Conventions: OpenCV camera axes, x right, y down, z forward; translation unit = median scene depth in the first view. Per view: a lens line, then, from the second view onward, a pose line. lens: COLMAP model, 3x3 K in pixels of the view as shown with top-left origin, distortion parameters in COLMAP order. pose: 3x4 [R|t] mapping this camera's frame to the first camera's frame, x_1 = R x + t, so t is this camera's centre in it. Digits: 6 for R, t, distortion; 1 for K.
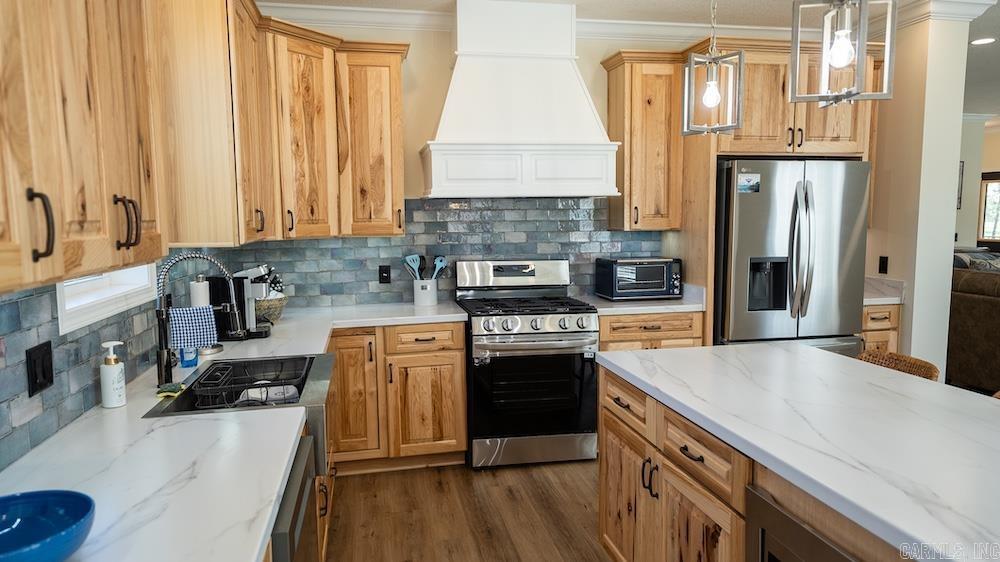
lens RADIAL K [[650.2, 0, 501.1], [0, 650.2, 282.1], [0, 0, 1]] dist [0.038164, 0.000487]
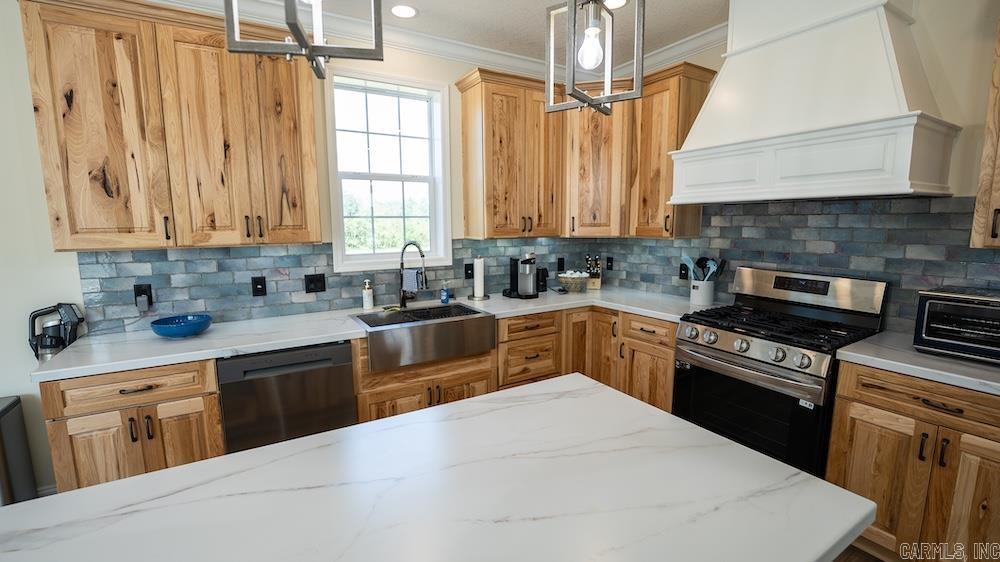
lens RADIAL K [[429.9, 0, 498.1], [0, 429.9, 281.9], [0, 0, 1]] dist [-0.012817, -0.000160]
pose [[0.336962, 0.140519, -0.930973, 0.450247], [-0.092640, 0.988950, 0.115739, -0.054777], [0.936950, 0.047246, 0.346256, 0.460678]]
